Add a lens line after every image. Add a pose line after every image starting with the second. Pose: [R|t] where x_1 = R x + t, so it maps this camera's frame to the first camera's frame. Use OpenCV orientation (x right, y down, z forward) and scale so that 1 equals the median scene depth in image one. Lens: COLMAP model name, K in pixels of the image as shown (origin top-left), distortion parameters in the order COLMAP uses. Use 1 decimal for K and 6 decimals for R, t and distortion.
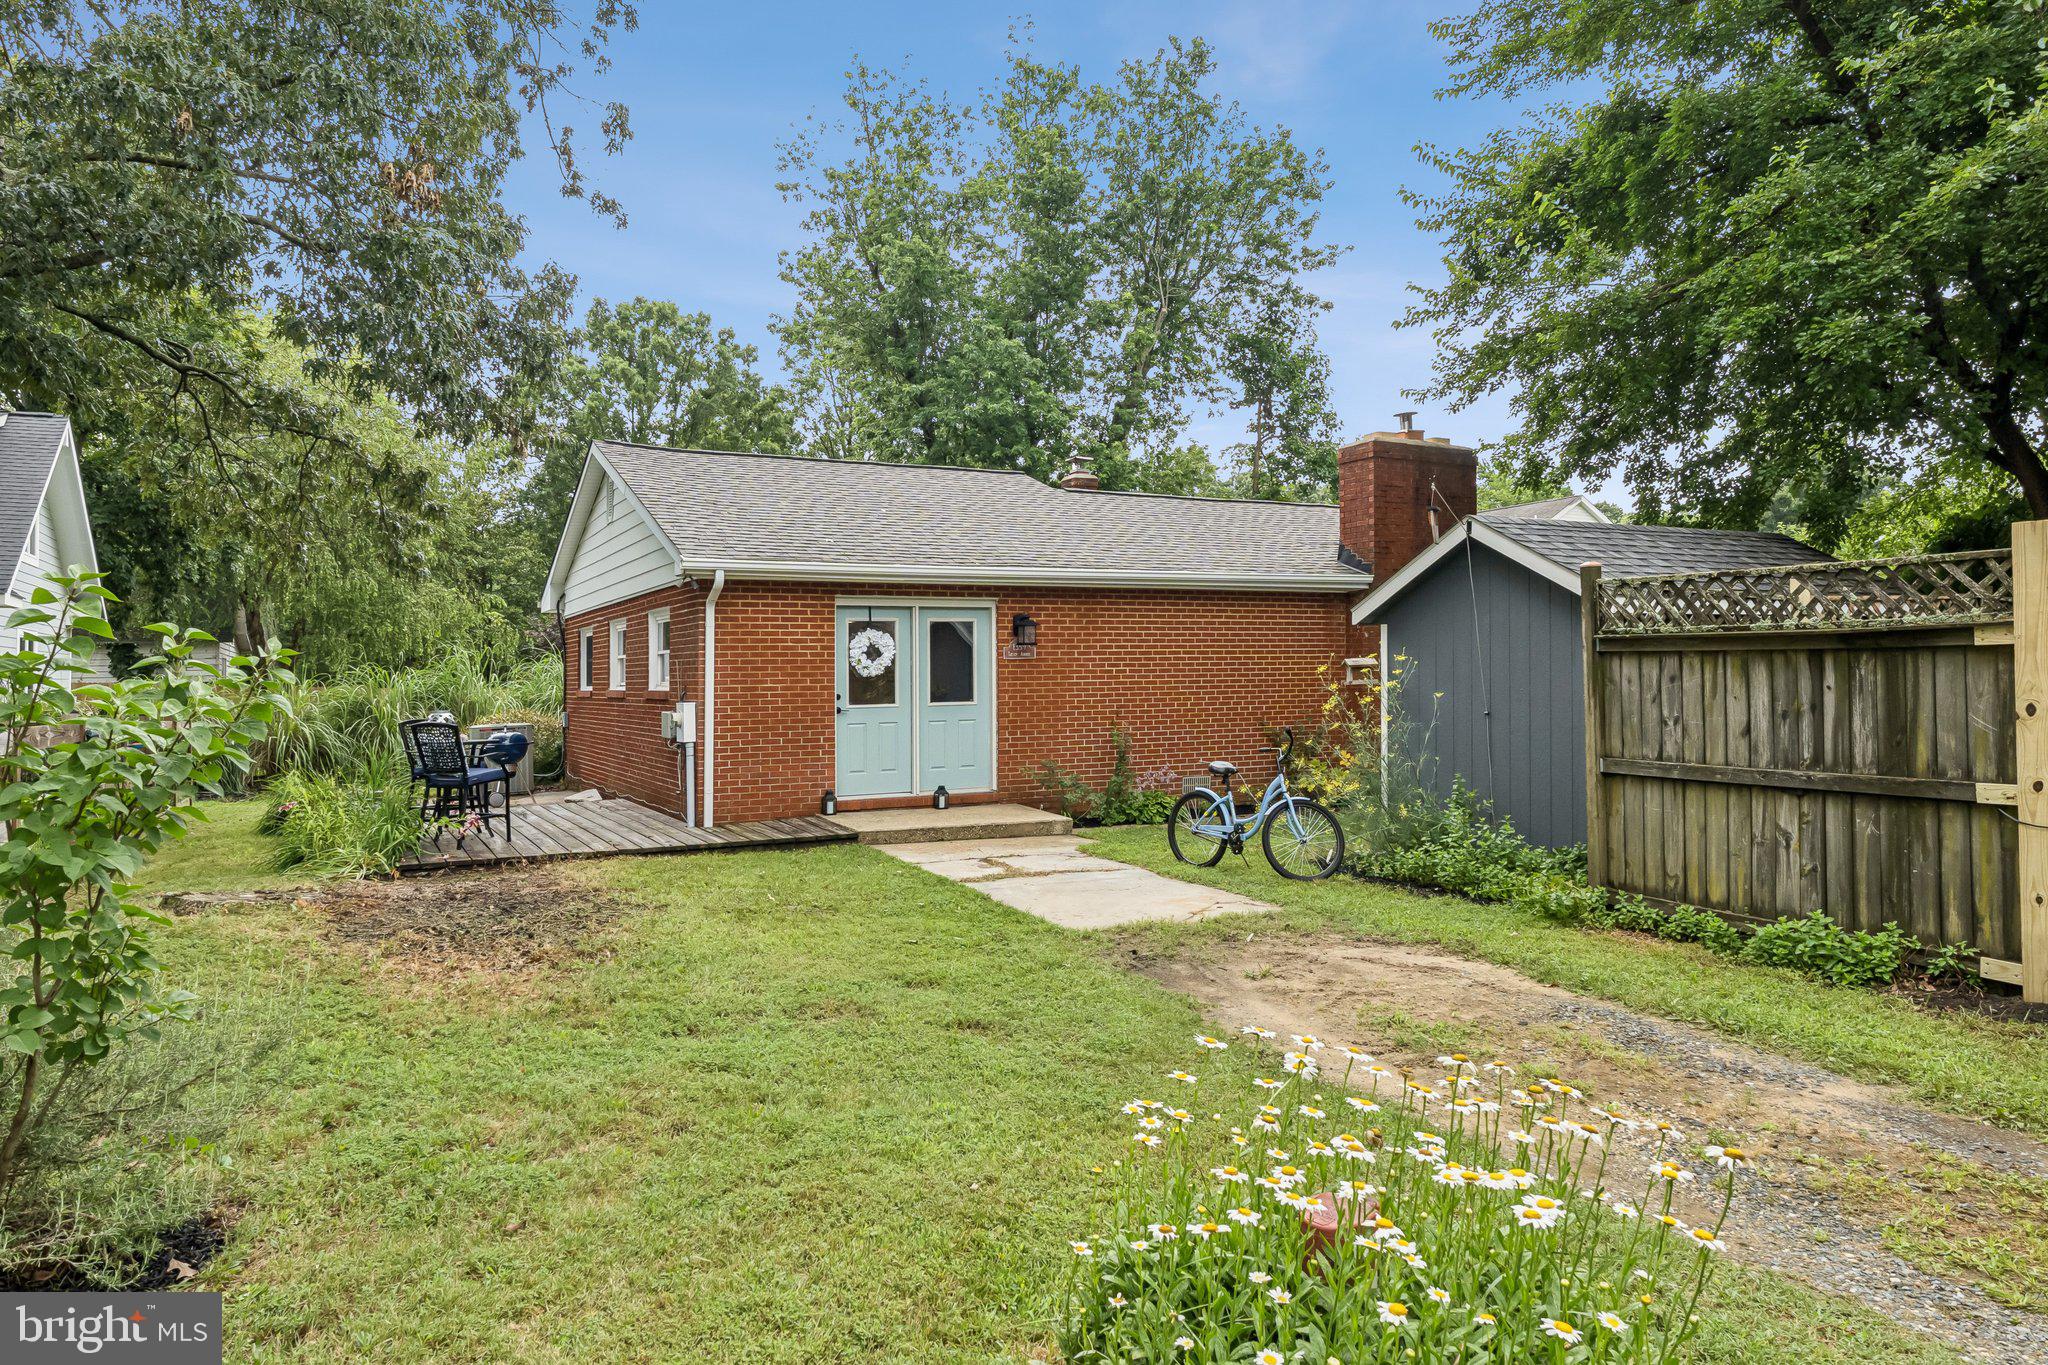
lens RADIAL K [[1370.9, 0, 1024.0], [0, 1370.9, 682.5], [0, 0, 1]] dist [-0.003992, -0.000359]
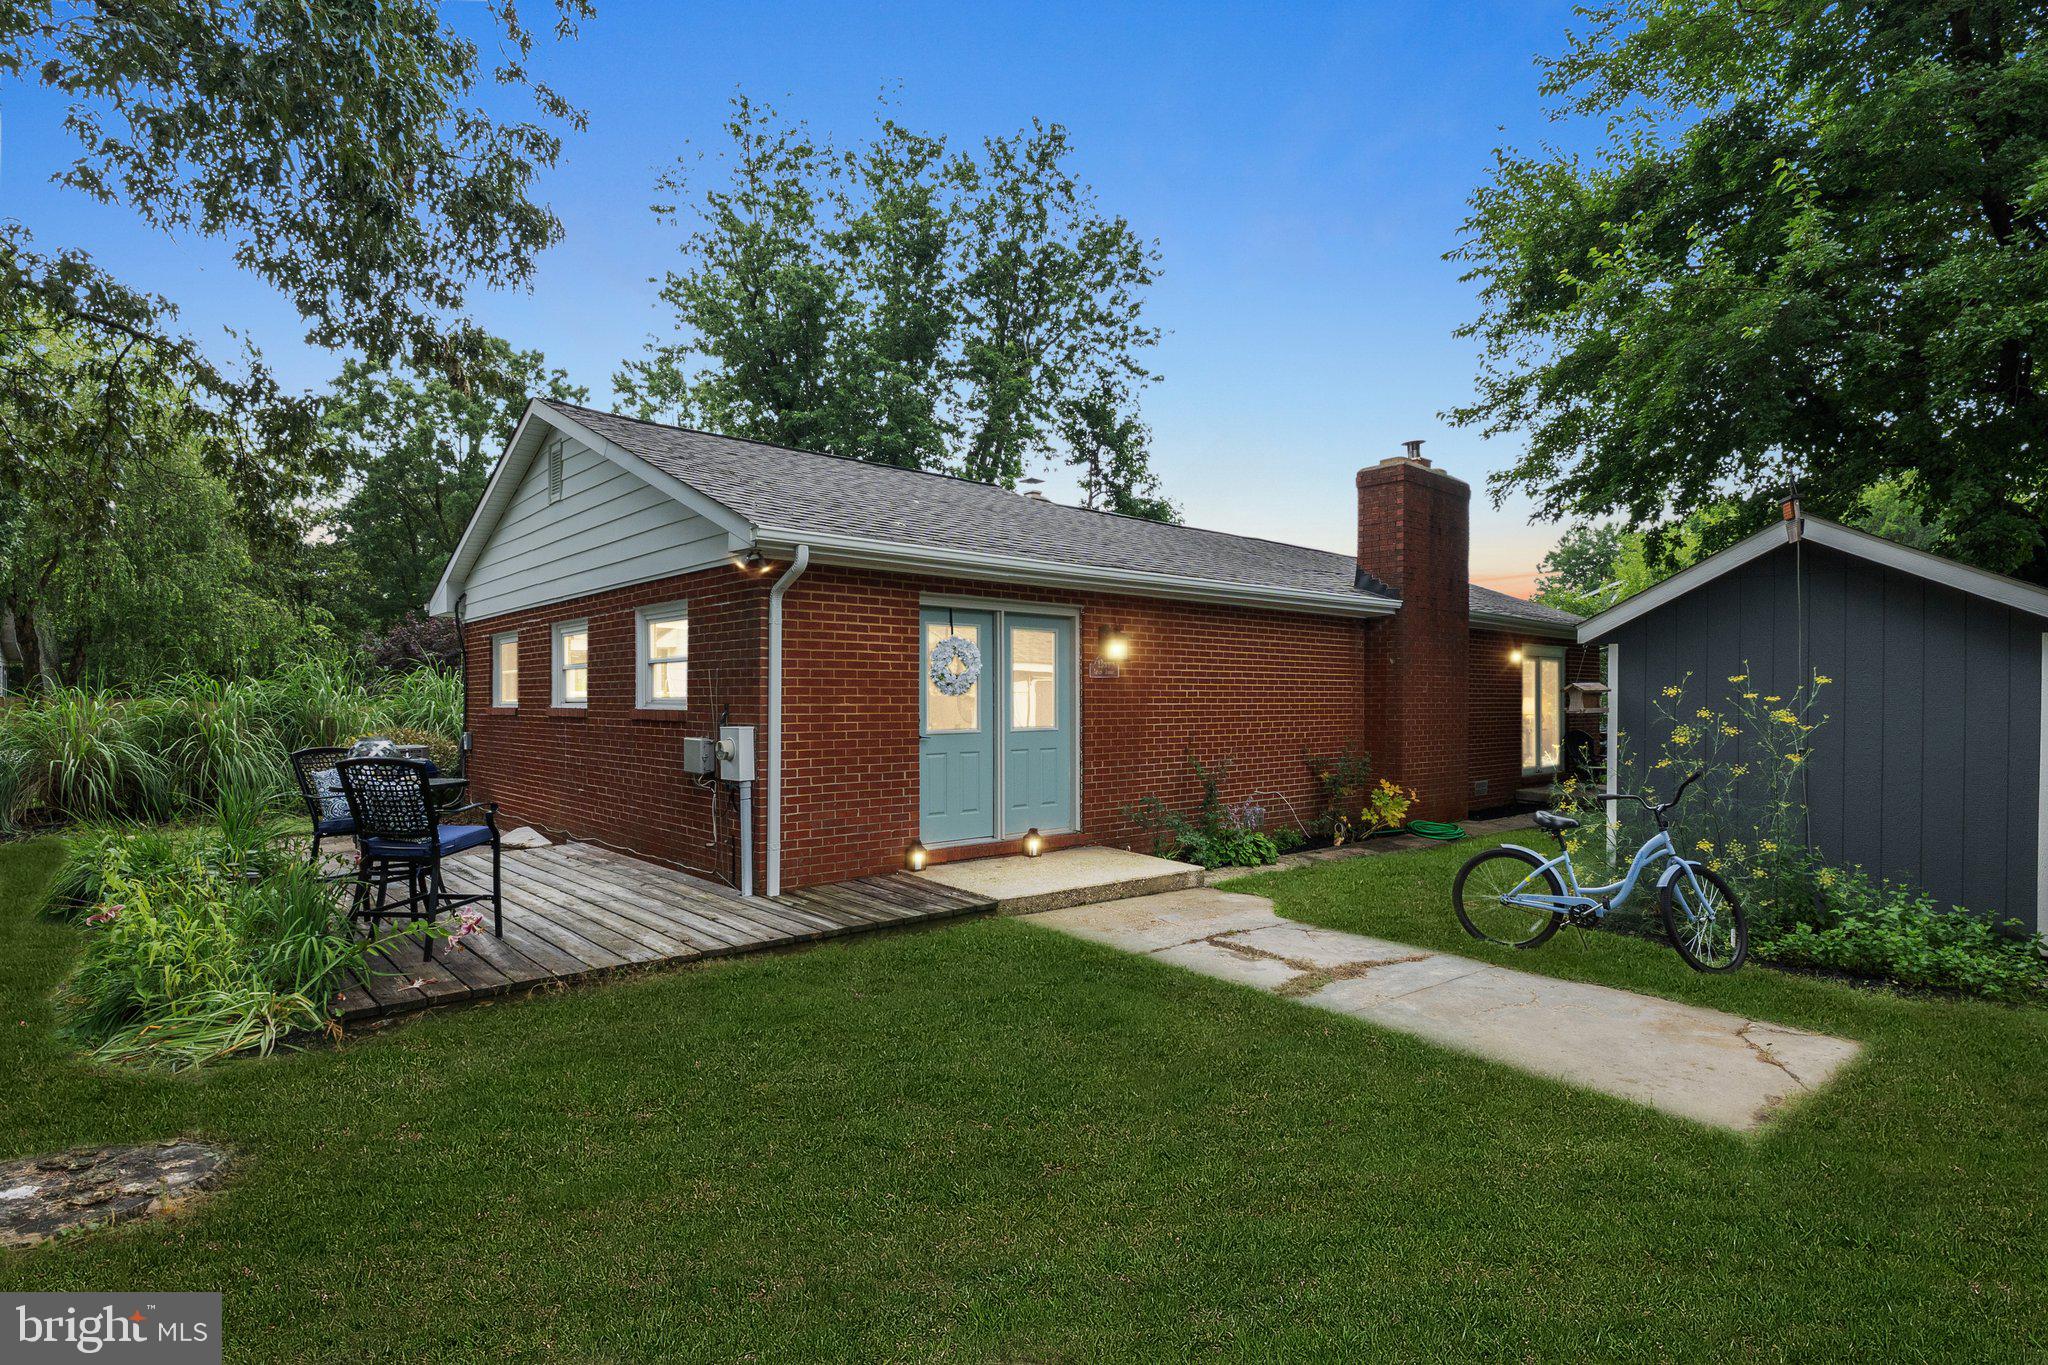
lens RADIAL K [[1039.1, 0, 1027.1], [0, 1039.1, 729.1], [0, 0, 1]] dist [-0.002572, -0.000461]
pose [[0.967302, 0.007417, 0.253519, -0.160231], [-0.013207, 0.999689, 0.021143, 0.001377], [-0.253284, -0.023800, 0.967099, 0.283334]]
